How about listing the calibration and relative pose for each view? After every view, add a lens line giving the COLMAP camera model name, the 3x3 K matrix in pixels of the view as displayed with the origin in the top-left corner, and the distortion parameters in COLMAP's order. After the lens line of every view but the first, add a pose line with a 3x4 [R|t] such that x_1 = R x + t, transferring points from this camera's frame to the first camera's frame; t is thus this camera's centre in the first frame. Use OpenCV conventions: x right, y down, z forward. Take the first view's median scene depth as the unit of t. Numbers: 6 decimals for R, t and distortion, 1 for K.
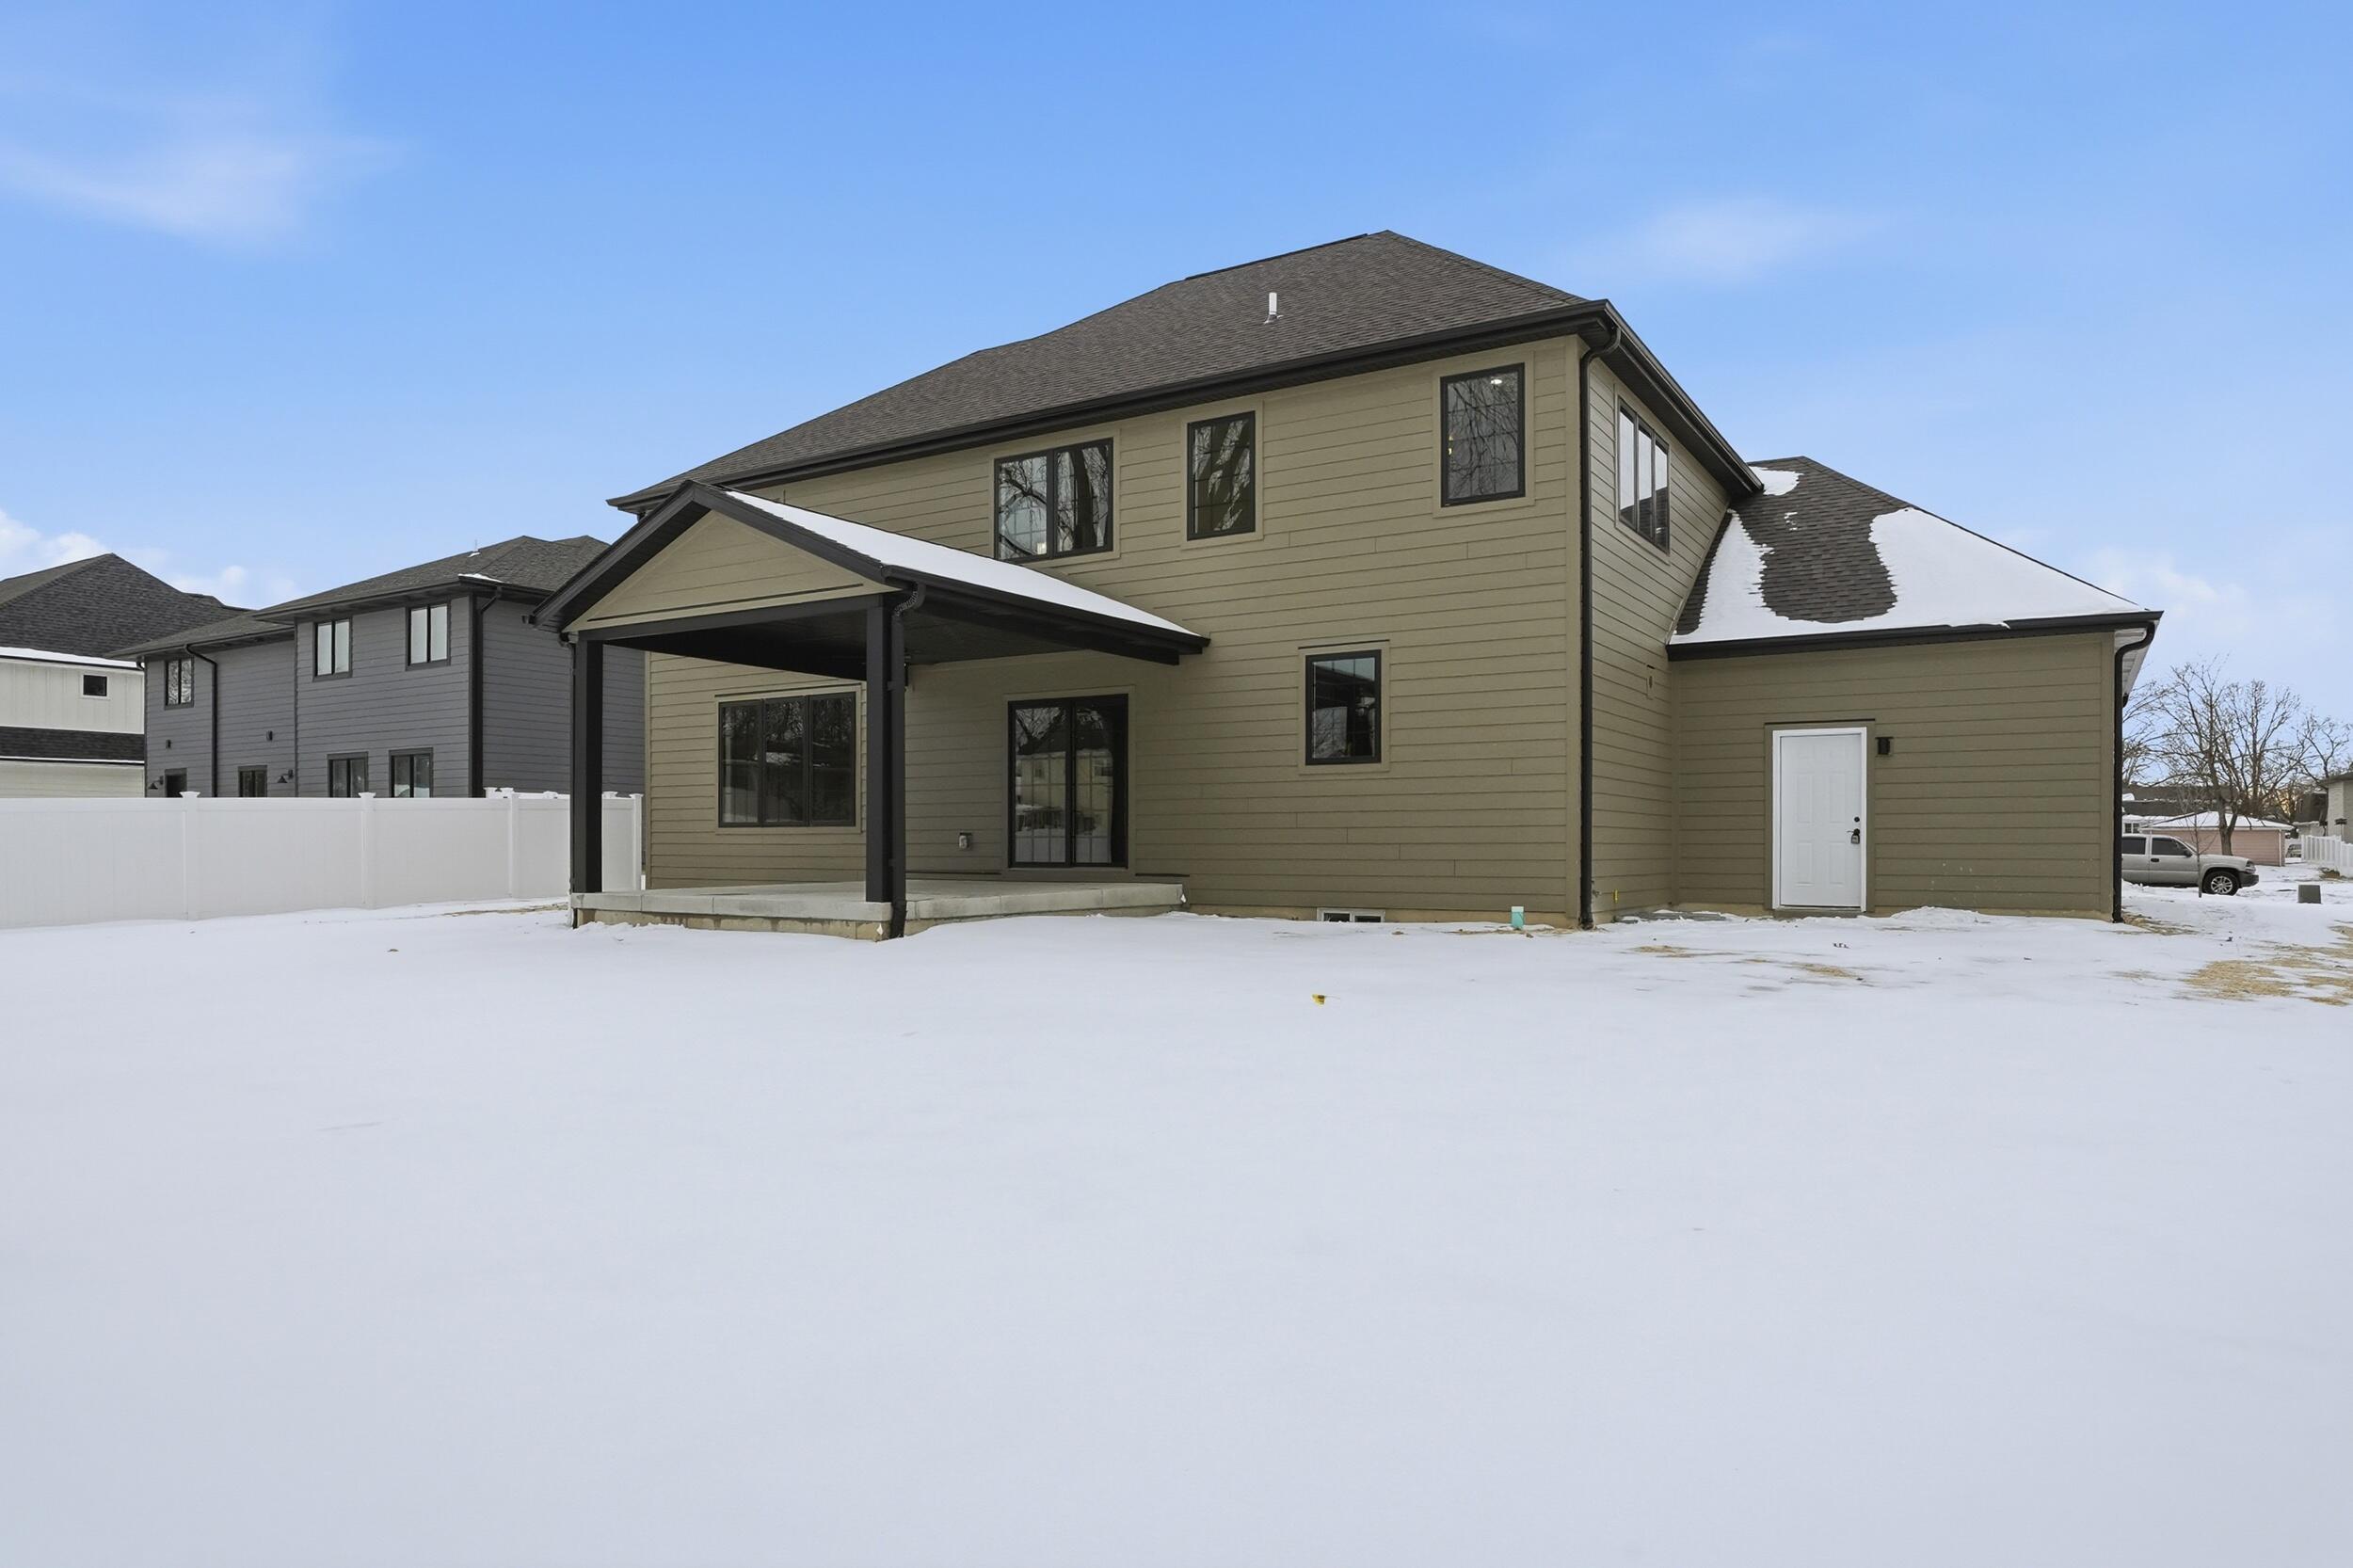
lens RADIAL K [[1427.4, 0, 1176.5], [0, 1427.4, 794.7], [0, 0, 1]] dist [-0.007973, -0.000482]
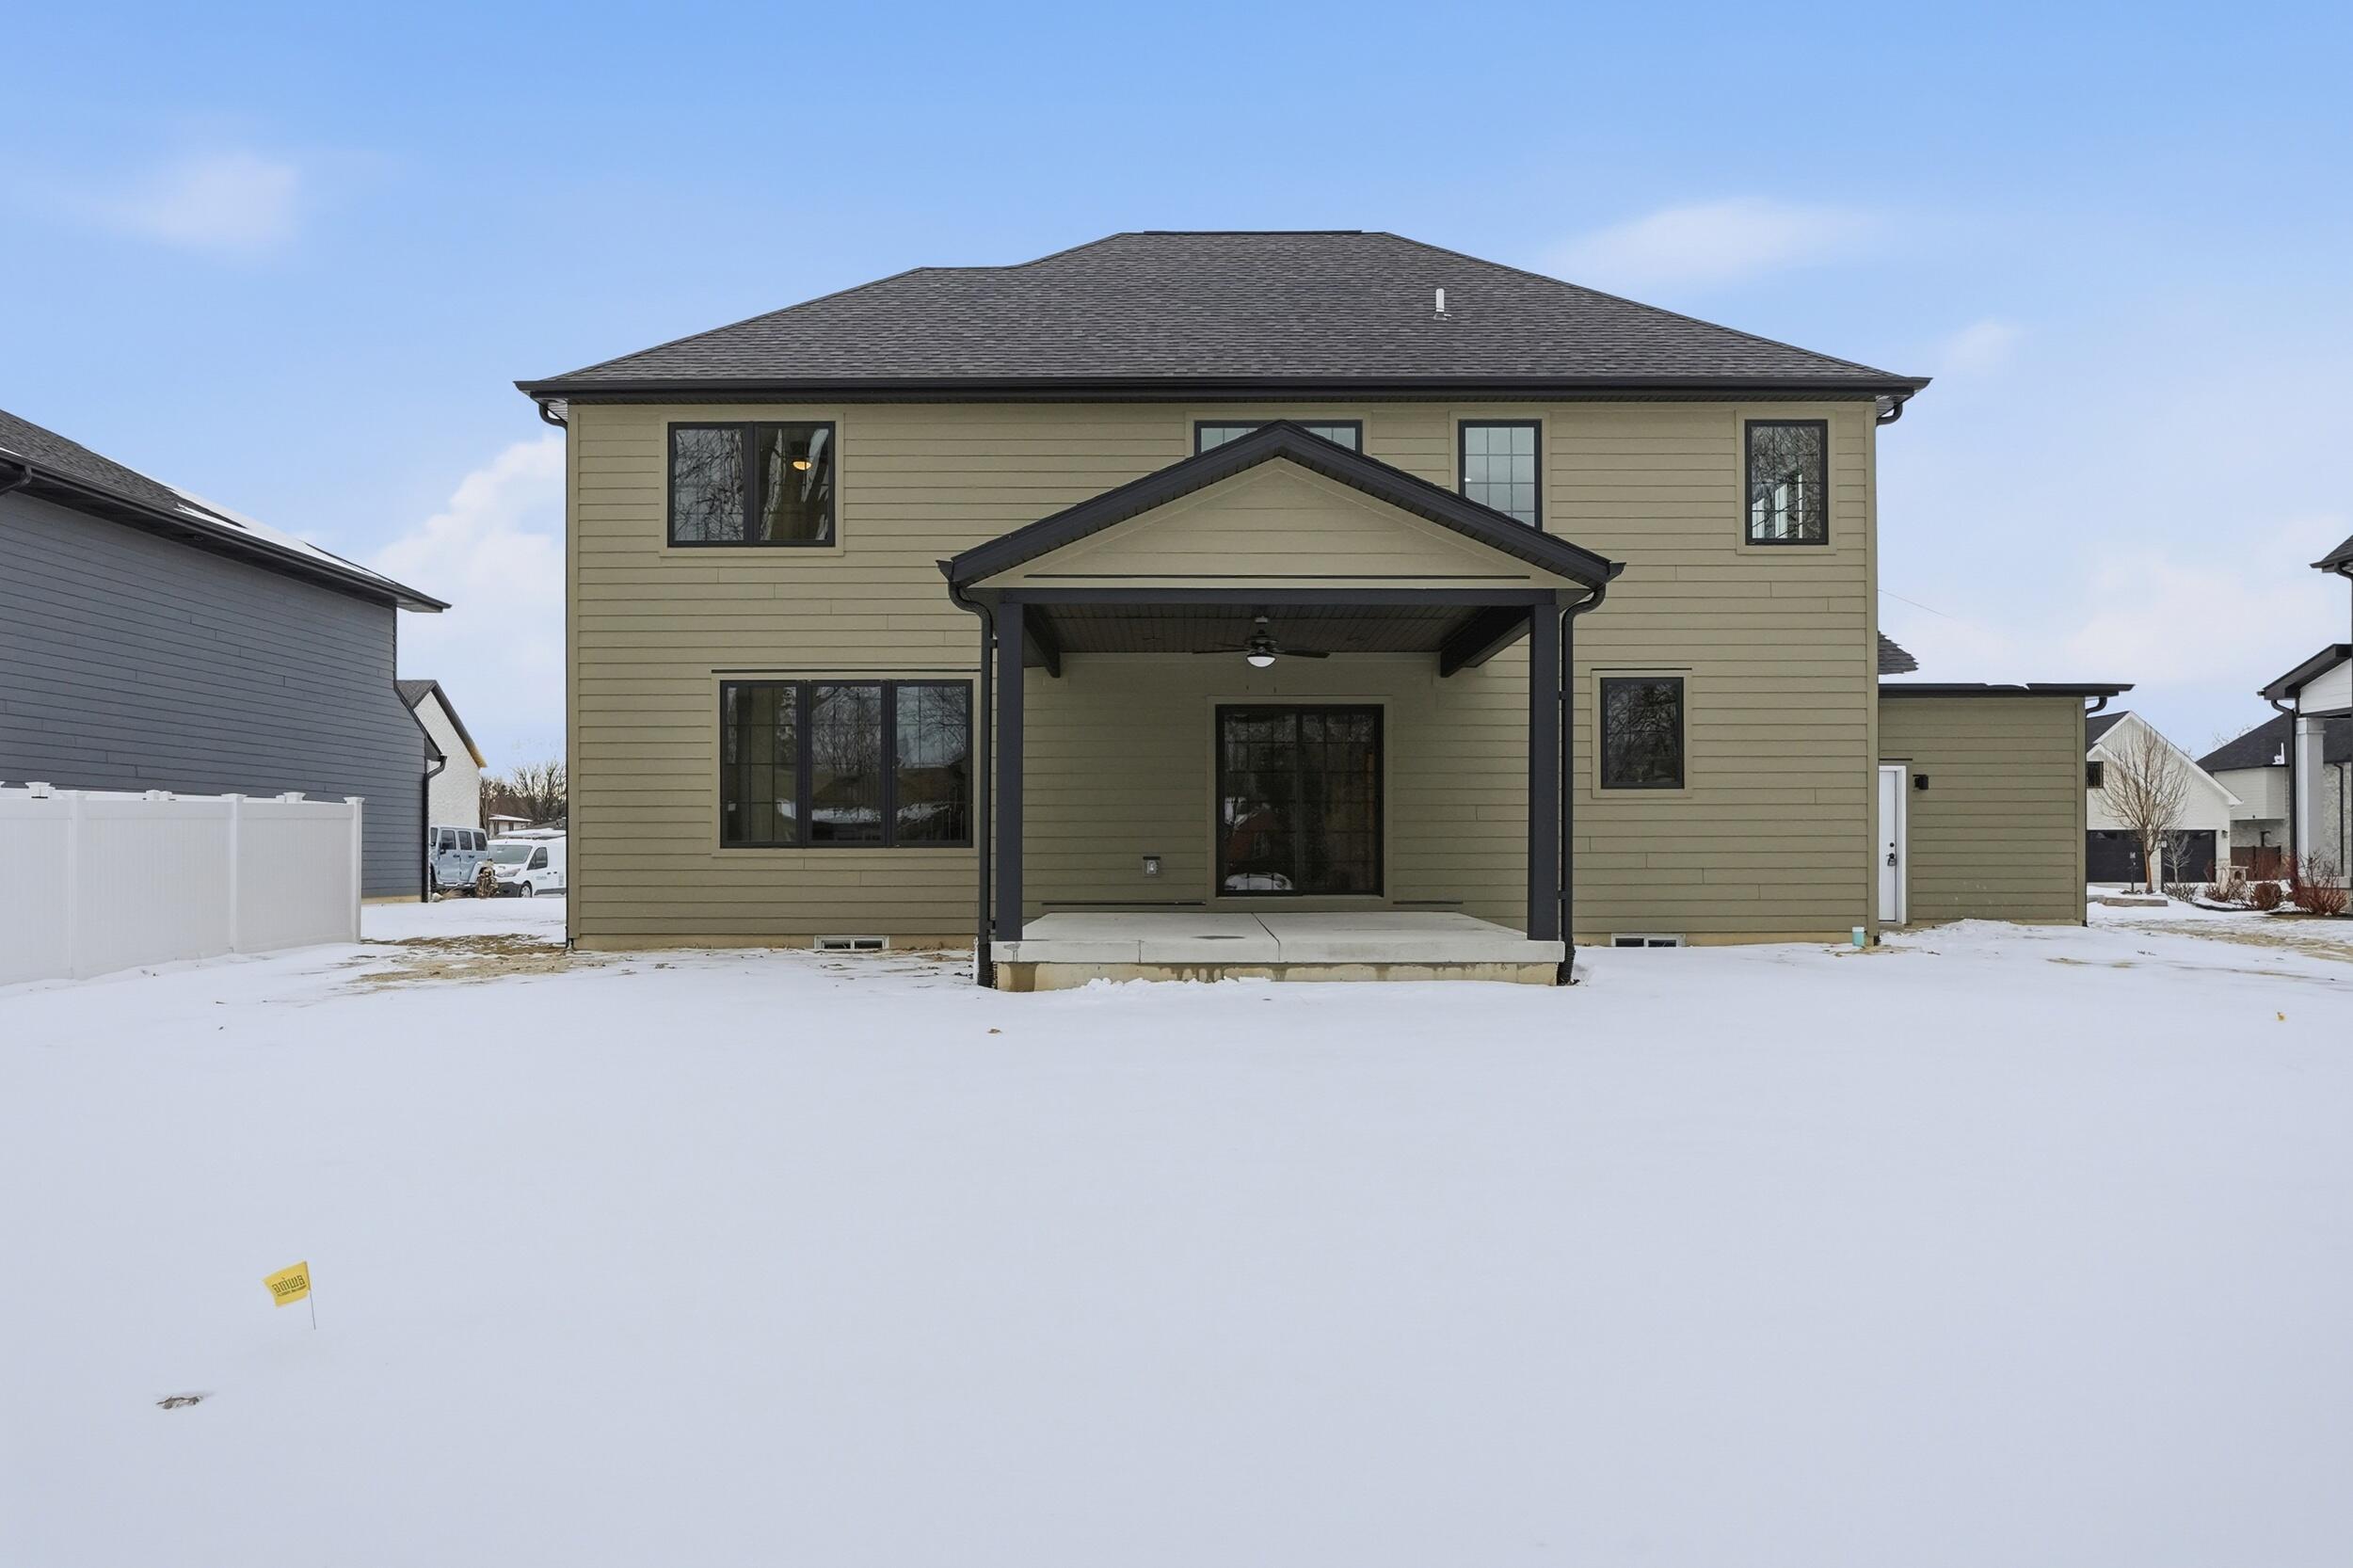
lens RADIAL K [[1553.8, 0, 1175.7], [0, 1553.8, 791.2], [0, 0, 1]] dist [-0.006726, -0.000162]
pose [[0.848711, 0.020844, 0.528447, -0.732961], [-0.016241, 0.999779, -0.013351, 0.000048], [-0.528608, 0.002749, 0.848862, 0.251010]]
